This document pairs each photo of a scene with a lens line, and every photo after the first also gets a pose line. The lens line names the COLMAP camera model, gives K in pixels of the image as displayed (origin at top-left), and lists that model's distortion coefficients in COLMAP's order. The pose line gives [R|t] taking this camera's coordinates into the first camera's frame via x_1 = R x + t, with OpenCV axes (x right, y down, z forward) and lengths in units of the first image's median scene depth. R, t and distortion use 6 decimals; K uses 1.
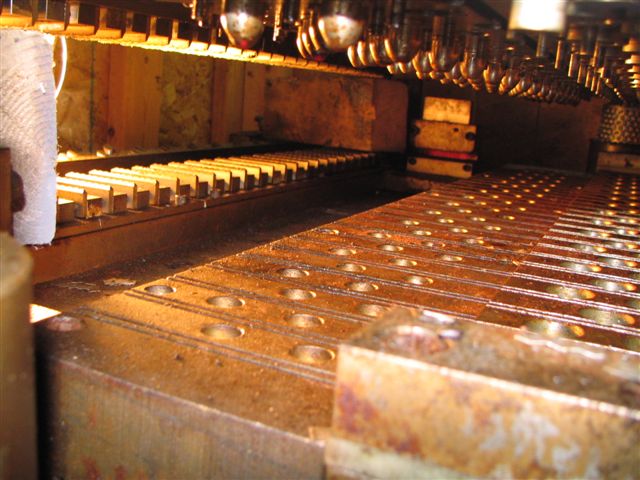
lens RADIAL K [[750.0, 0, 320.0], [0, 750.0, 239.4], [0, 0, 1]] dist [-0.114792, 0.000000]
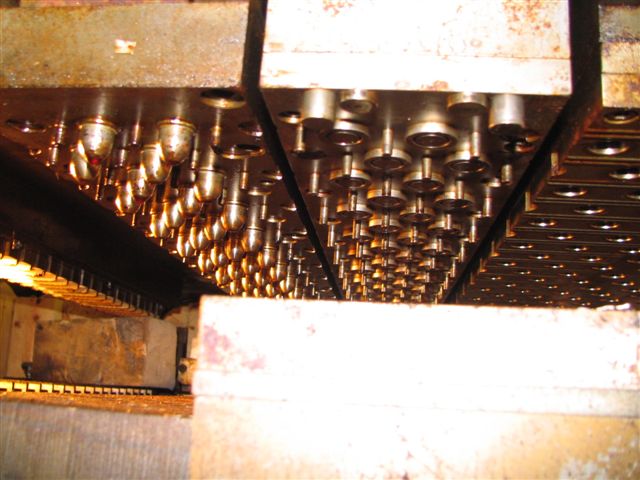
lens RADIAL K [[750.0, 0, 320.7], [0, 750.0, 238.5], [0, 0, 1]] dist [-0.114792, 0.000000]
pose [[0.946089, 0.034962, 0.322014, -0.036186], [0.092042, 0.924156, -0.370762, 0.096123], [-0.310554, 0.380412, 0.871116, -0.050713]]
